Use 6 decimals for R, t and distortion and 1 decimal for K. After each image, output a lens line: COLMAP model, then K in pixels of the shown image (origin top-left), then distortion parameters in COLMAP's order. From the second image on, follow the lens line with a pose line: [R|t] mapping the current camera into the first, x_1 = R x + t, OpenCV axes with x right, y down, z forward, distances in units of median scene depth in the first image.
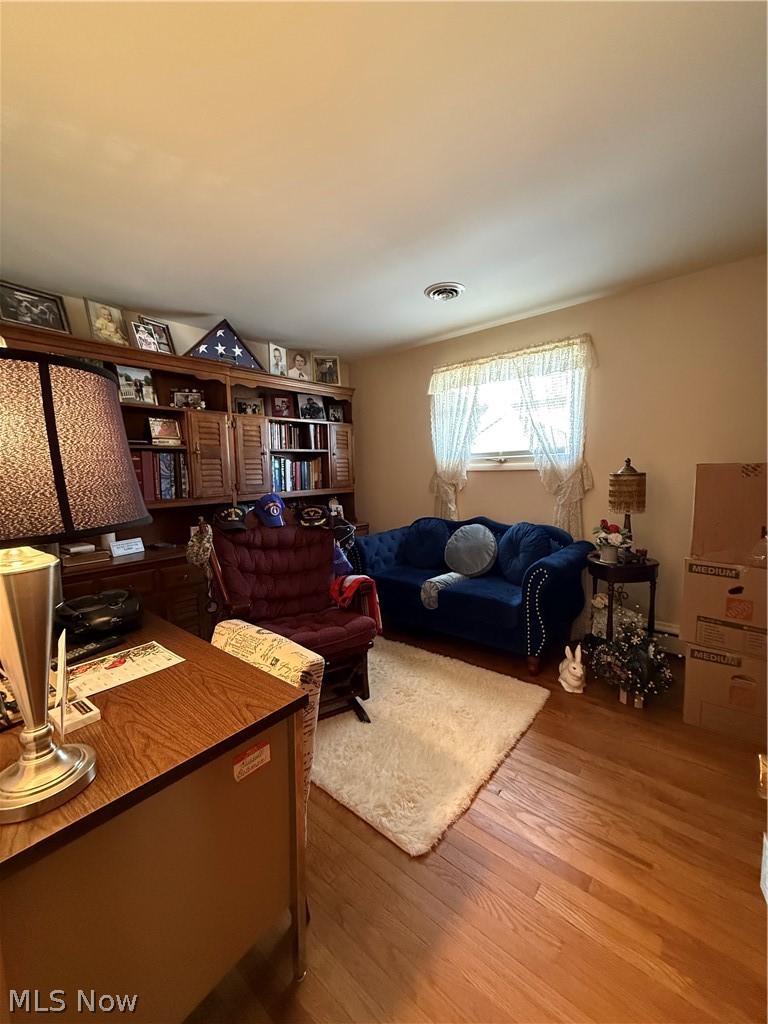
lens RADIAL K [[408.0, 0, 384.6], [0, 408.0, 507.3], [0, 0, 1]] dist [0.000788, 0.000201]
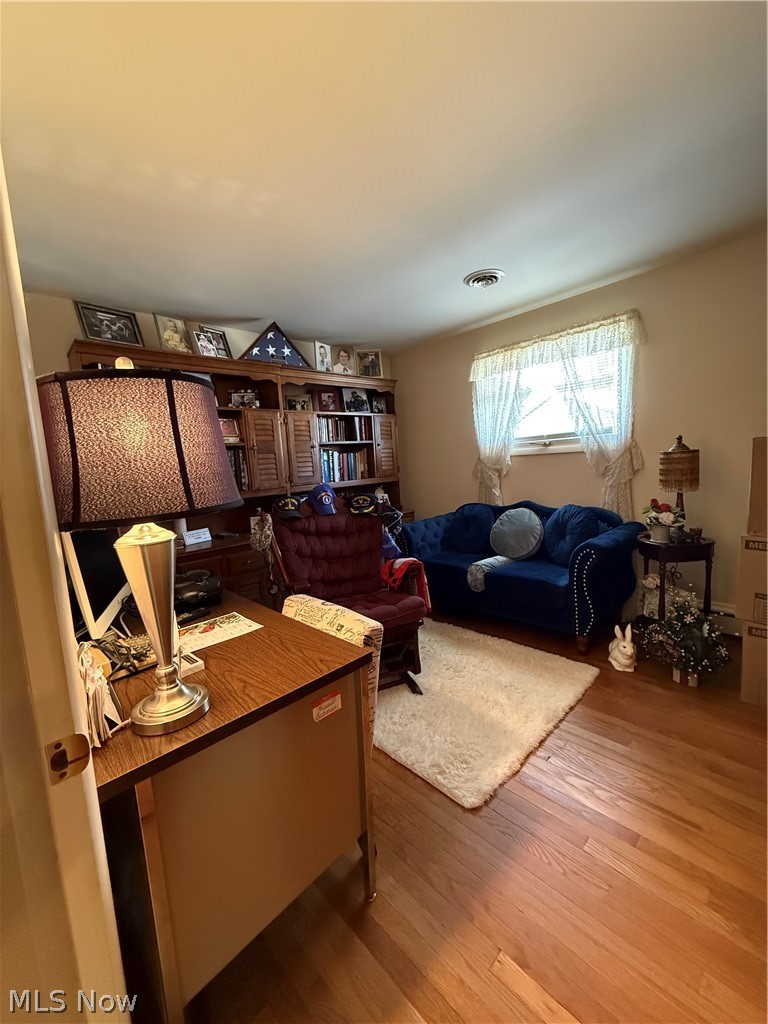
lens RADIAL K [[408.0, 0, 384.0], [0, 408.0, 506.6], [0, 0, 1]] dist [0.000788, 0.000201]
pose [[0.994036, -0.026750, -0.105719, -0.008827], [0.029070, 0.999368, 0.020468, 0.010894], [0.105104, -0.023419, 0.994185, -0.056416]]
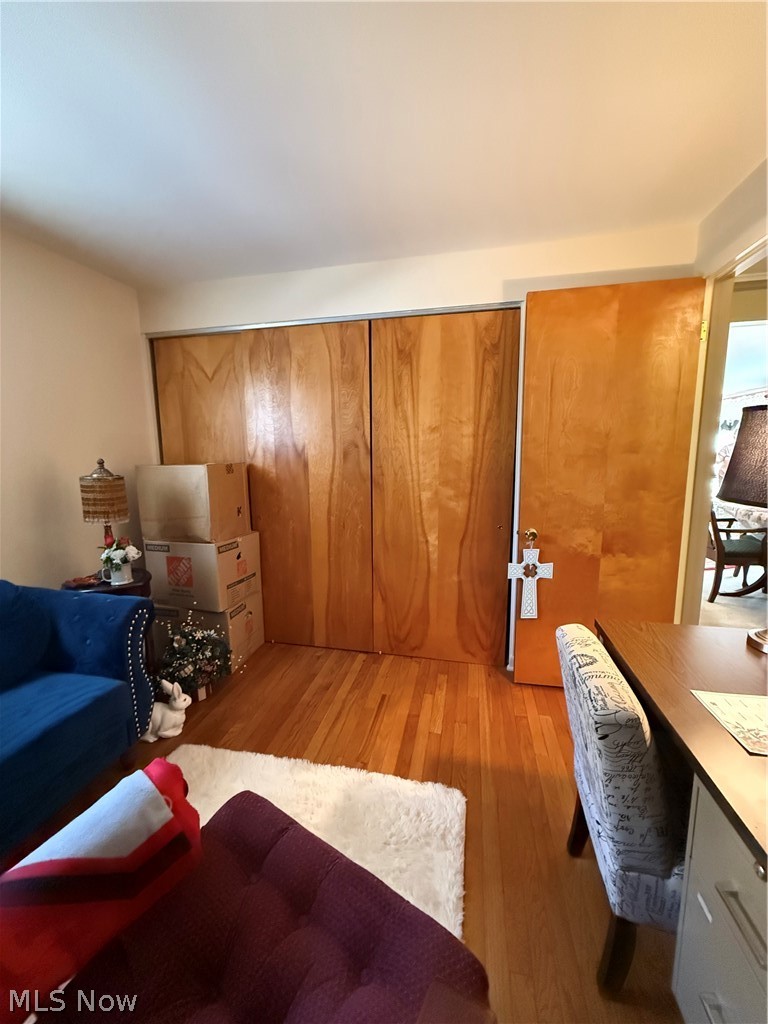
lens RADIAL K [[408.0, 0, 380.7], [0, 408.0, 510.8], [0, 0, 1]] dist [0.000788, 0.000201]
pose [[-0.466596, -0.100667, 0.878723, -0.468105], [0.105512, 0.980072, 0.168304, -0.106833], [-0.878155, 0.171246, -0.446676, 0.985522]]
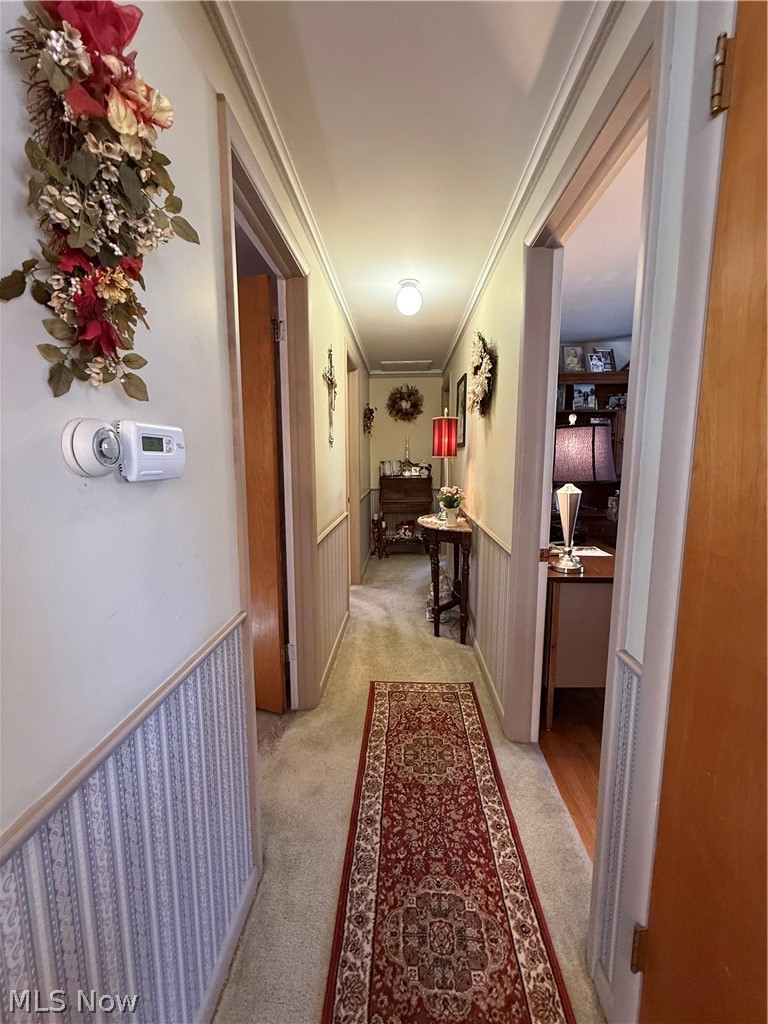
lens RADIAL K [[408.0, 0, 384.1], [0, 408.0, 509.2], [0, 0, 1]] dist [0.000788, 0.000201]
pose [[0.605232, 0.124652, -0.786229, 0.197894], [-0.081492, 0.992177, 0.094571, 0.029758], [0.791867, 0.006834, 0.610655, -0.579412]]
